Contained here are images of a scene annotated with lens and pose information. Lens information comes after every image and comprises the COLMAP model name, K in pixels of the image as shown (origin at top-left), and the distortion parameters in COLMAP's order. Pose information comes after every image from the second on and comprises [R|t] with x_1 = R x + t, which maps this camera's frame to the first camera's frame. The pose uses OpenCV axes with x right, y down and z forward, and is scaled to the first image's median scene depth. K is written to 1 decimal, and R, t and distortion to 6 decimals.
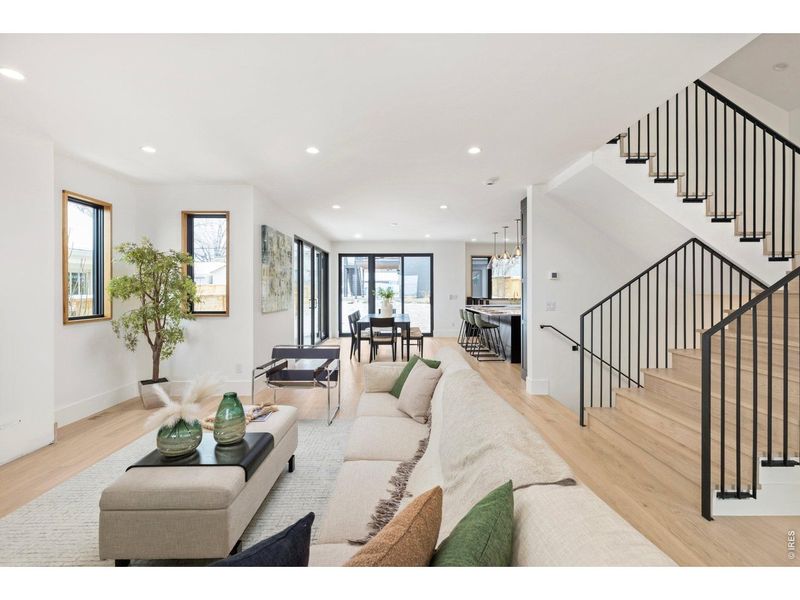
lens RADIAL K [[448.9, 0, 405.1], [0, 448.9, 299.5], [0, 0, 1]] dist [0.001658, 0.002082]
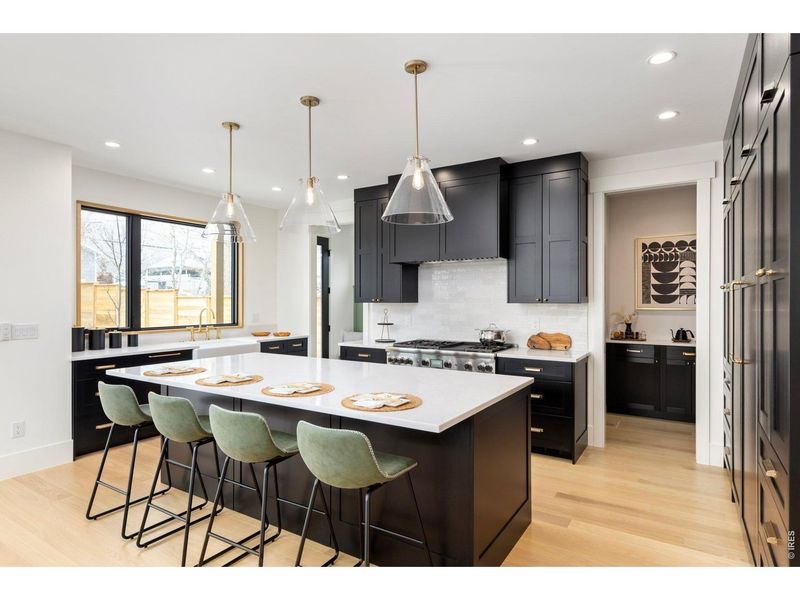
lens RADIAL K [[448.9, 0, 405.1], [0, 448.9, 299.5], [0, 0, 1]] dist [0.001658, 0.002082]
pose [[0.532102, 0.005061, 0.846665, -0.004193], [0.022452, 0.999546, -0.020085, -0.013802], [-0.846382, 0.029697, 0.531747, 0.642613]]
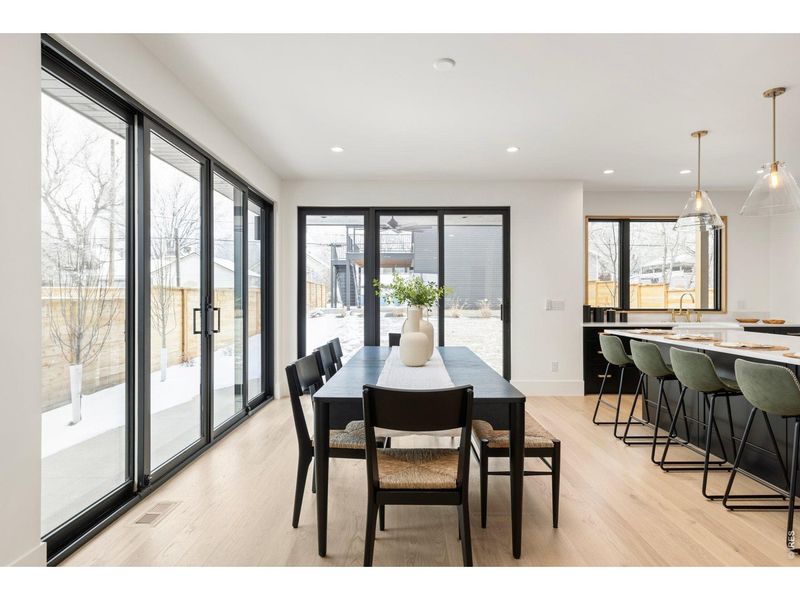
lens RADIAL K [[448.9, 0, 405.1], [0, 448.9, 299.5], [0, 0, 1]] dist [0.001658, 0.002082]
pose [[0.999987, 0.004543, 0.002496, -0.042256], [-0.004470, 0.999581, -0.028612, 0.002742], [-0.002625, 0.028601, 0.999587, 0.555761]]
